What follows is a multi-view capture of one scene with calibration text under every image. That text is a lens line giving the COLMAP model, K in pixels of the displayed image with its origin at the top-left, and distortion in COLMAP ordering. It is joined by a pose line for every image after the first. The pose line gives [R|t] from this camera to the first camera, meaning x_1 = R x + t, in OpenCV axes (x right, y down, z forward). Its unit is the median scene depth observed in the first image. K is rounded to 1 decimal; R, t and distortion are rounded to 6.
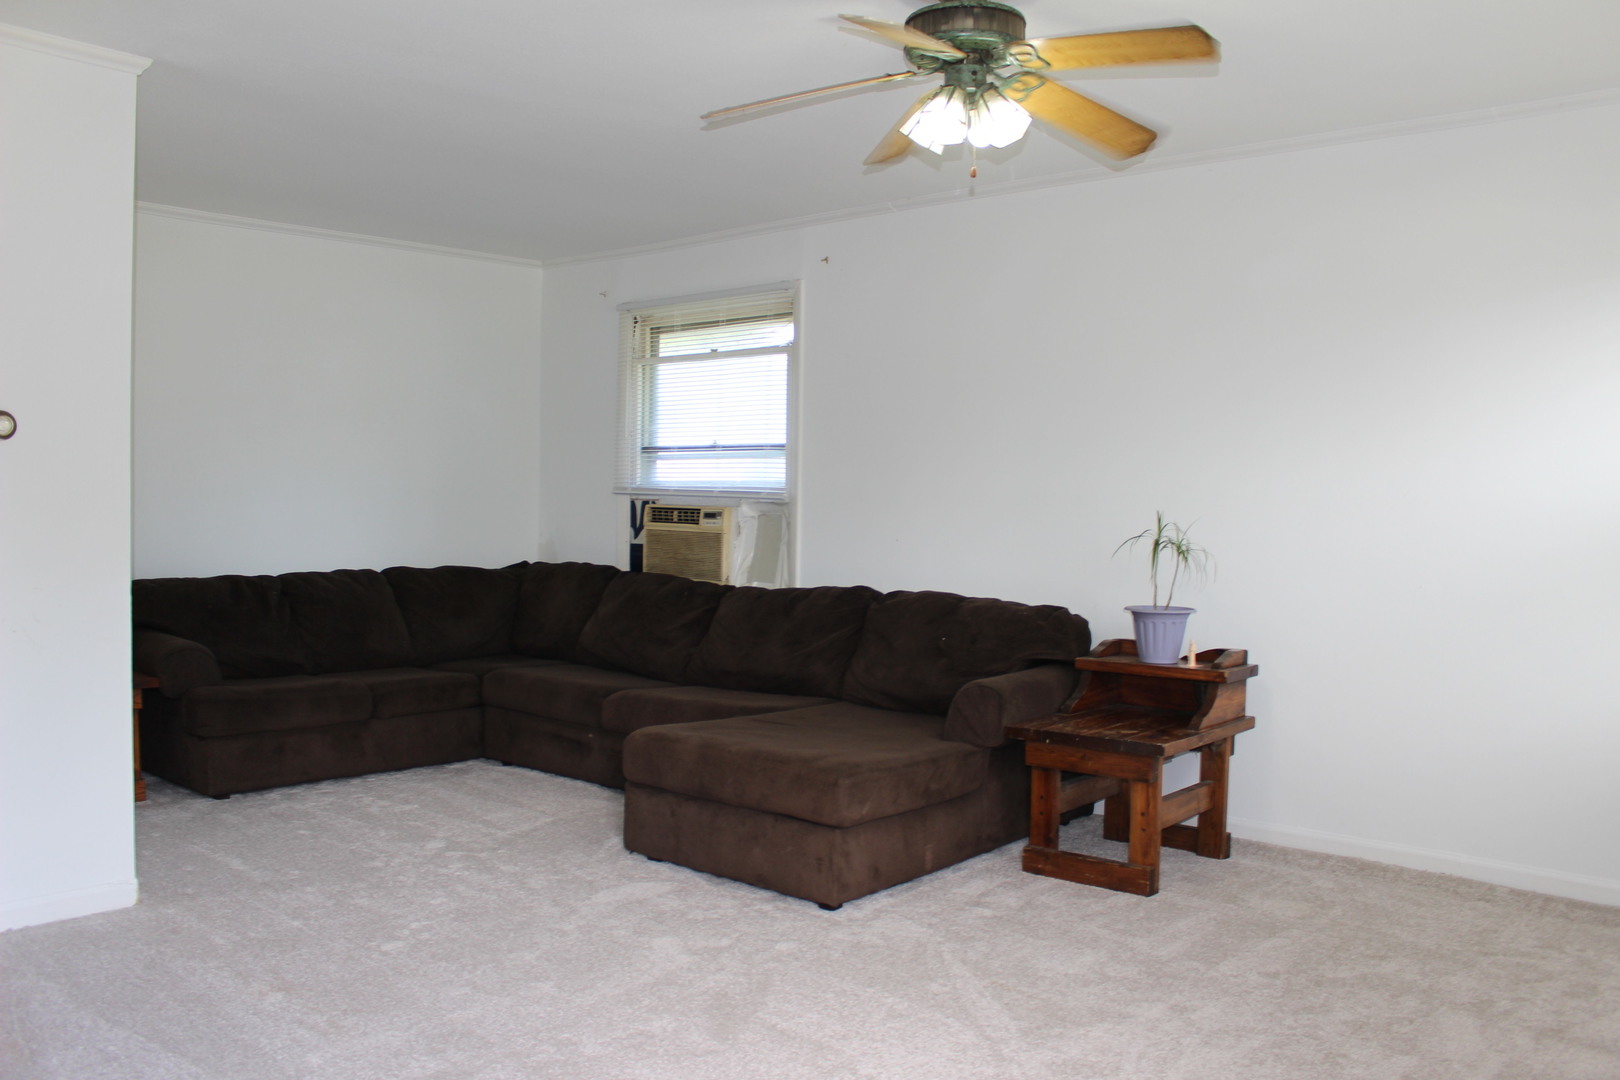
lens RADIAL K [[1349.9, 0, 813.0], [0, 1349.9, 557.5], [0, 0, 1]] dist [-0.148601, 0.112957]
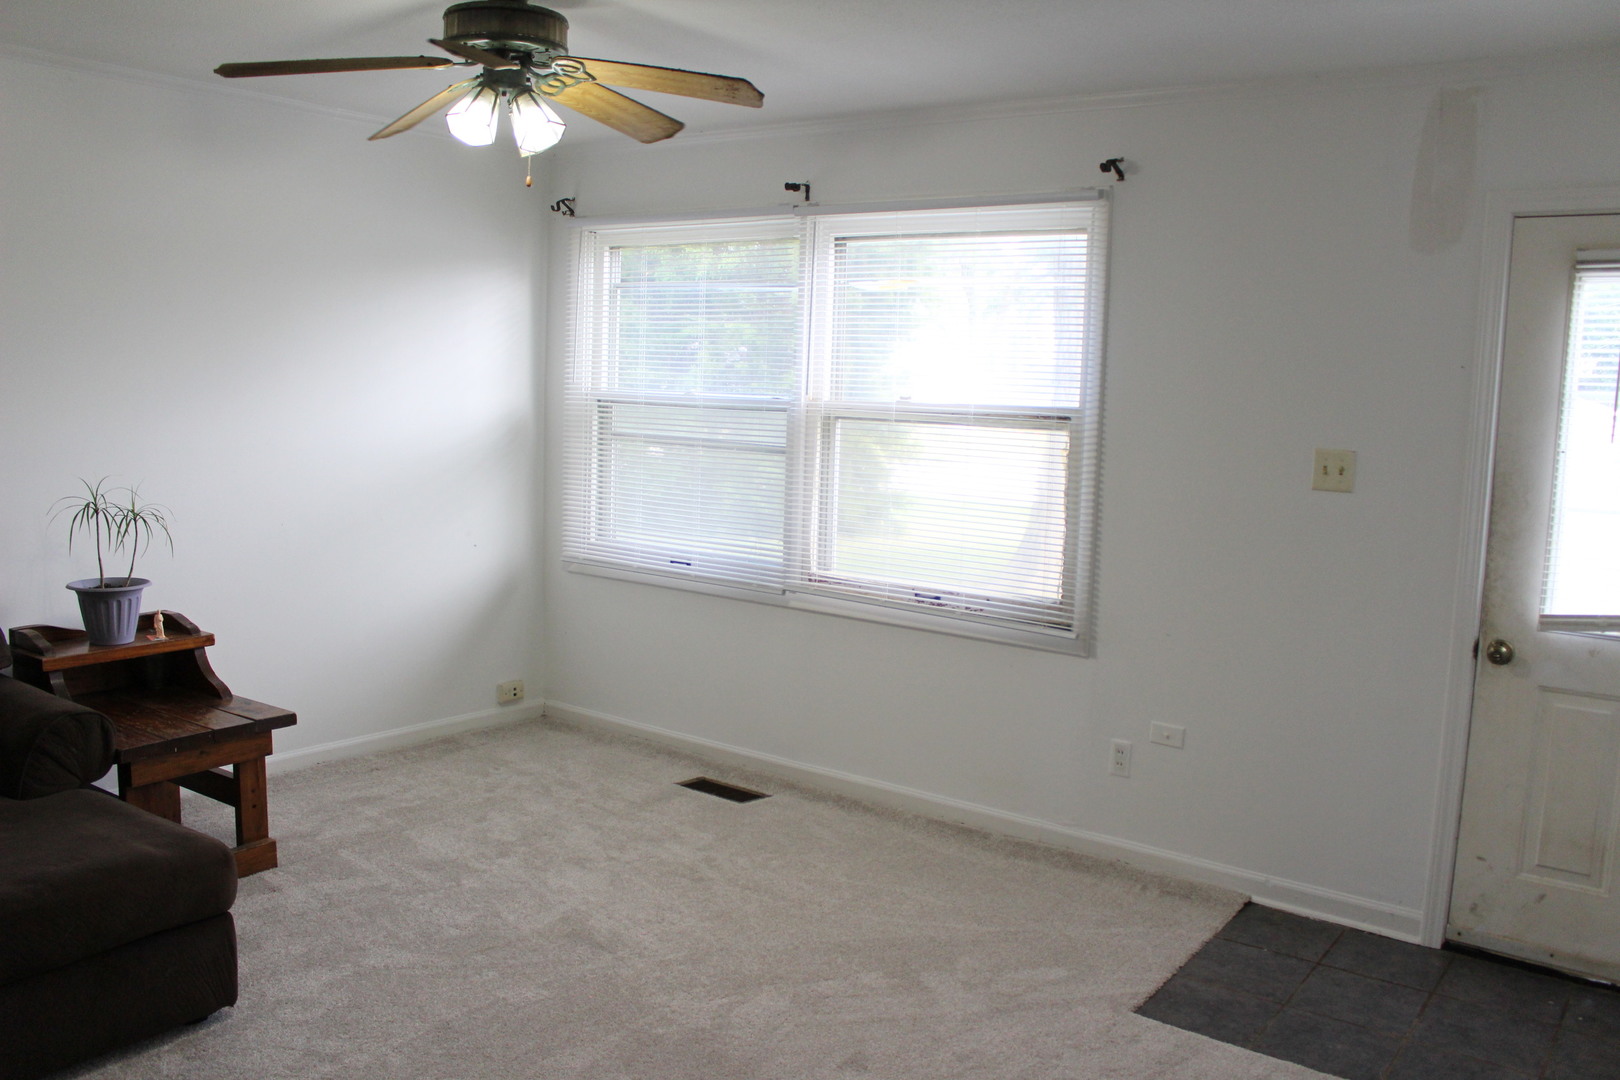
lens RADIAL K [[1349.9, 0, 801.0], [0, 1349.9, 541.9], [0, 0, 1]] dist [-0.148601, 0.112957]
pose [[-0.070920, -0.138864, 0.987769, -0.635773], [0.013322, 0.990042, 0.140140, -0.106156], [-0.997393, 0.023097, -0.068364, 0.590078]]
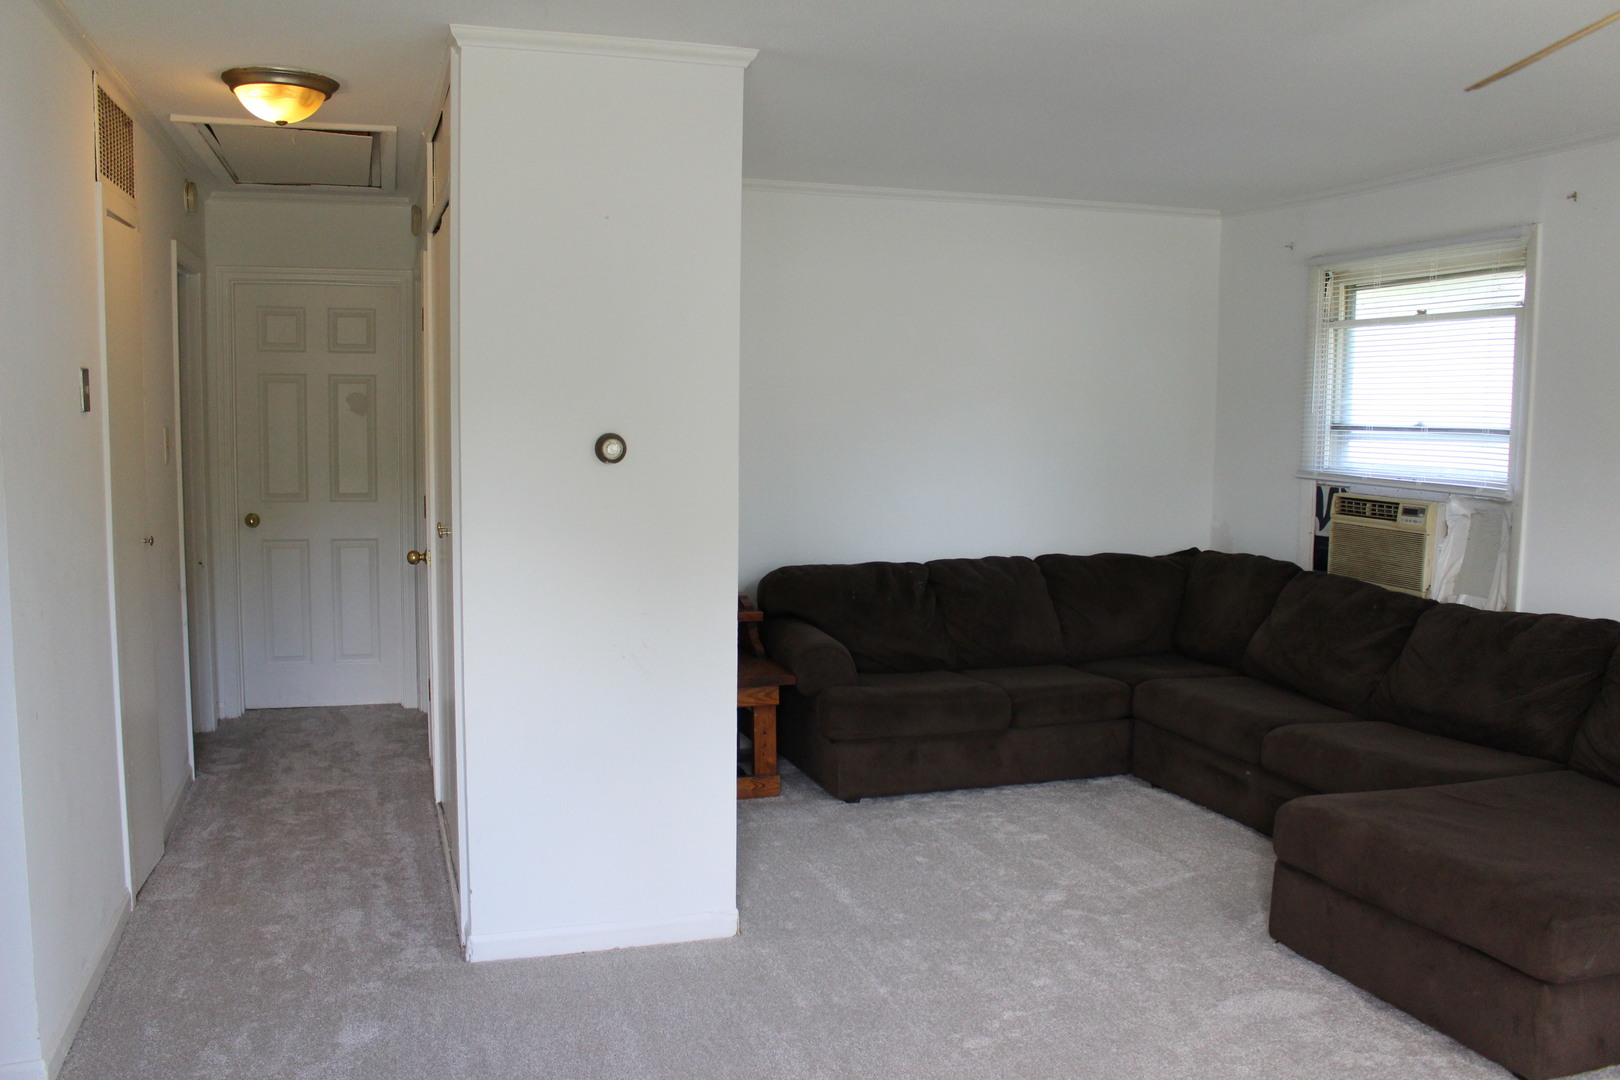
lens RADIAL K [[1349.9, 0, 803.3], [0, 1349.9, 552.4], [0, 0, 1]] dist [-0.148601, 0.112957]
pose [[0.866049, 0.044094, -0.498011, 0.006268], [-0.017180, 0.998140, 0.058498, -0.064680], [0.499664, -0.042106, 0.865195, 0.142844]]
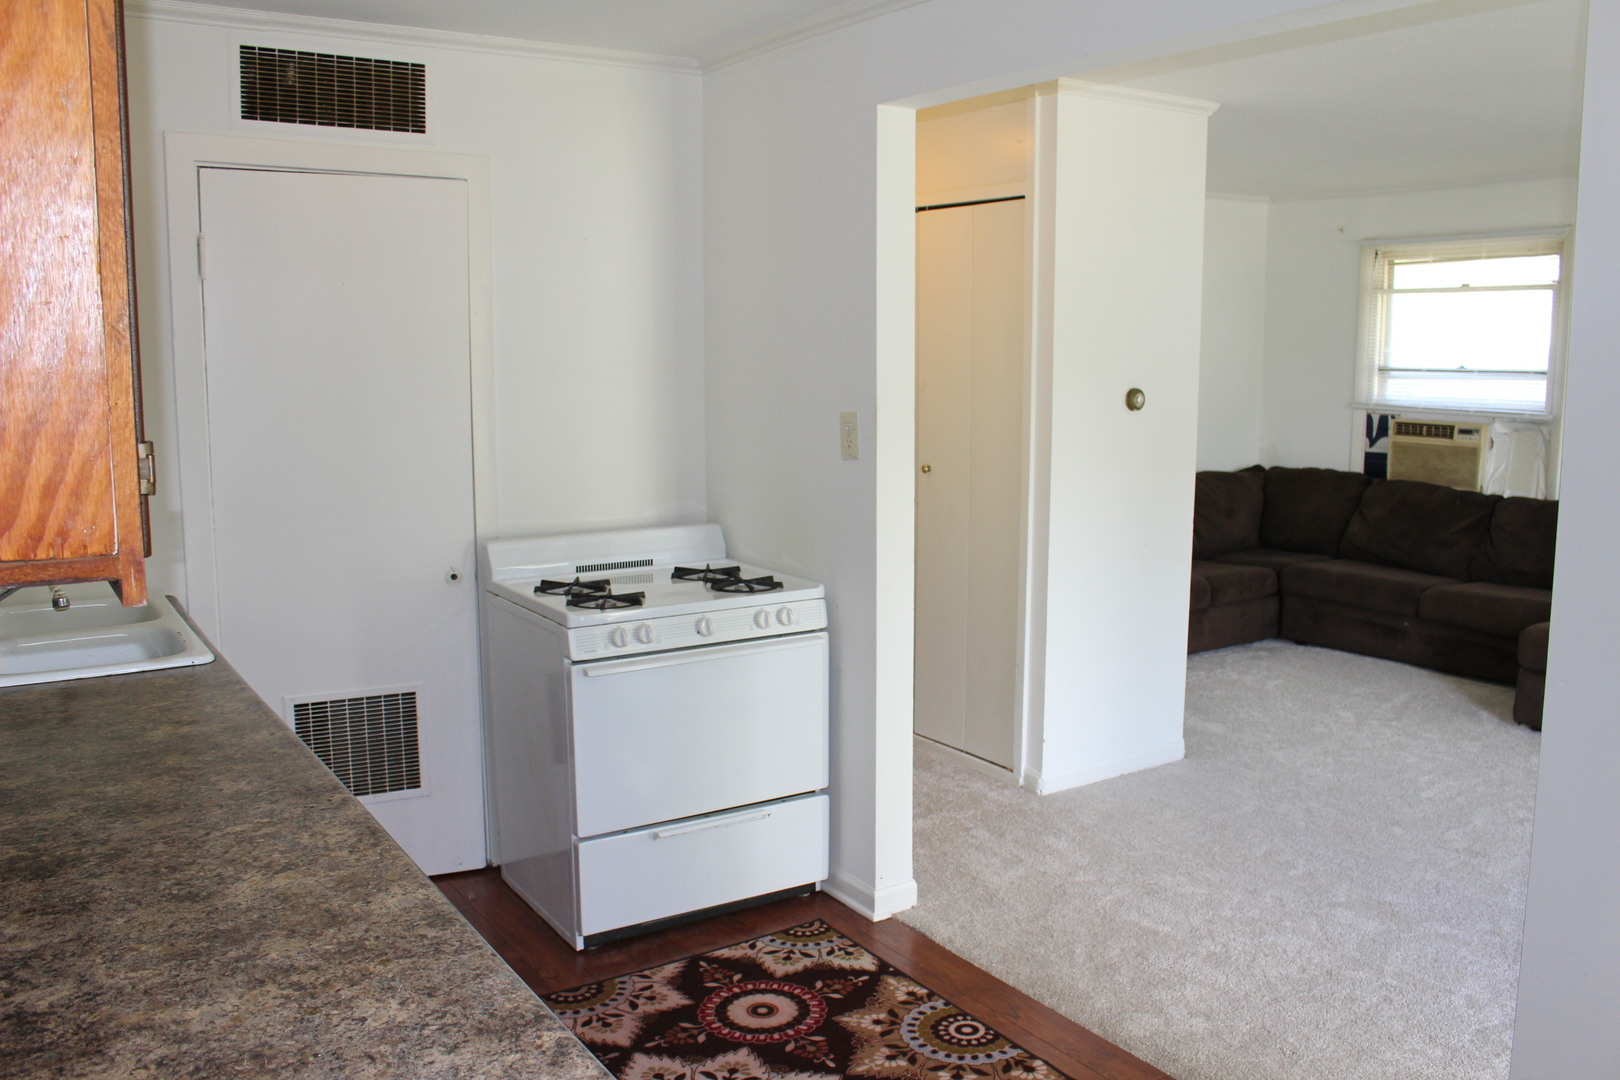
lens RADIAL K [[1349.9, 0, 804.3], [0, 1349.9, 556.7], [0, 0, 1]] dist [-0.148601, 0.112957]
pose [[0.966412, 0.018577, -0.256324, -0.455831], [0.009761, 0.994011, 0.108844, -0.071385], [0.256811, -0.107690, 0.960443, -0.310096]]
